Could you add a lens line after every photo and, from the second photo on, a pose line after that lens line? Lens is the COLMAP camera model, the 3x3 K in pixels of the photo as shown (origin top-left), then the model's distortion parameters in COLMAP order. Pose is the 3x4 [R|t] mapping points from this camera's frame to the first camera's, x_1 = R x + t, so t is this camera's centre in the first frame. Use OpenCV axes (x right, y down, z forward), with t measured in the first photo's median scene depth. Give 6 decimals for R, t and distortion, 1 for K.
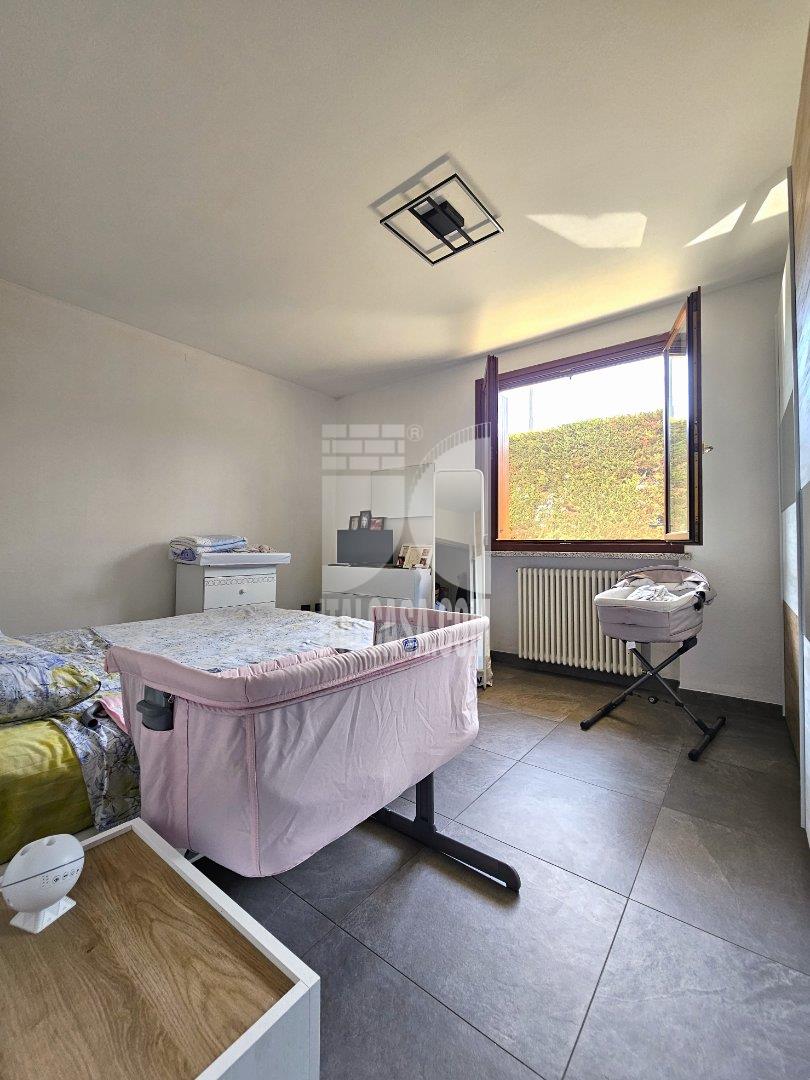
lens RADIAL K [[448.0, 0, 402.6], [0, 448.0, 539.9], [0, 0, 1]] dist [0.003470, 0.000497]
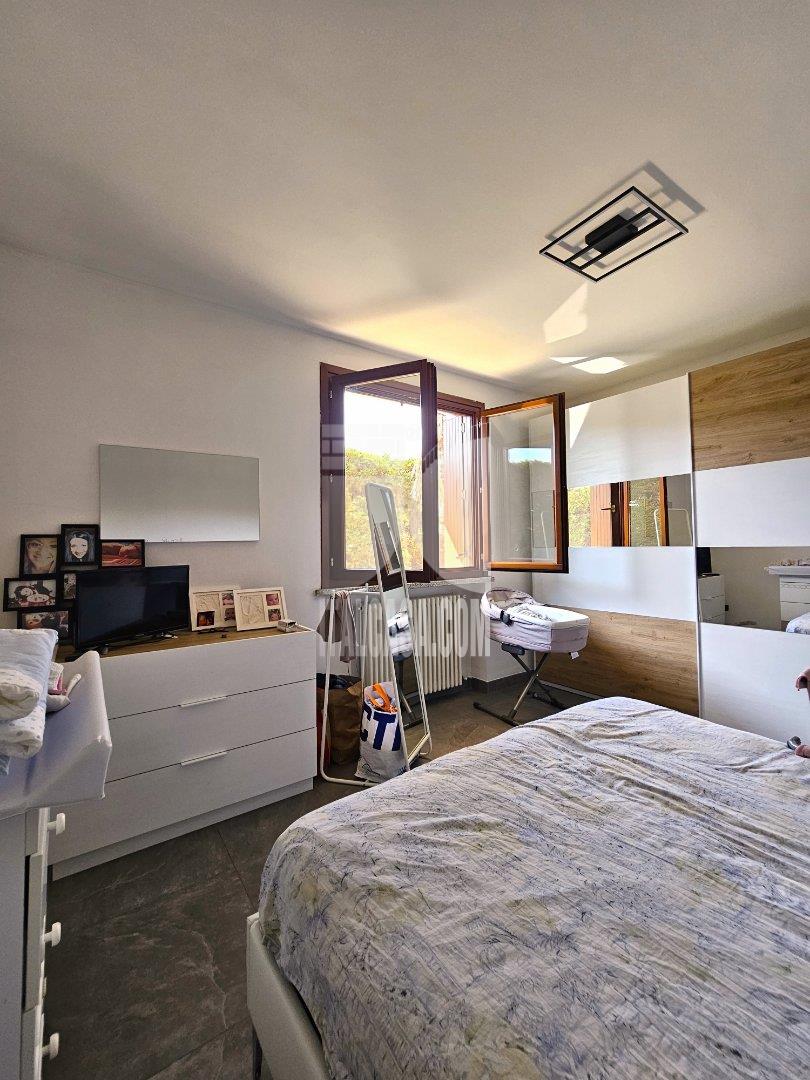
lens RADIAL K [[448.0, 0, 405.7], [0, 448.0, 532.8], [0, 0, 1]] dist [0.003470, 0.000497]
pose [[0.273800, 0.027466, 0.961394, -0.427656], [0.016872, 0.999301, -0.033354, -0.035216], [-0.961639, 0.025353, 0.273145, 0.551789]]
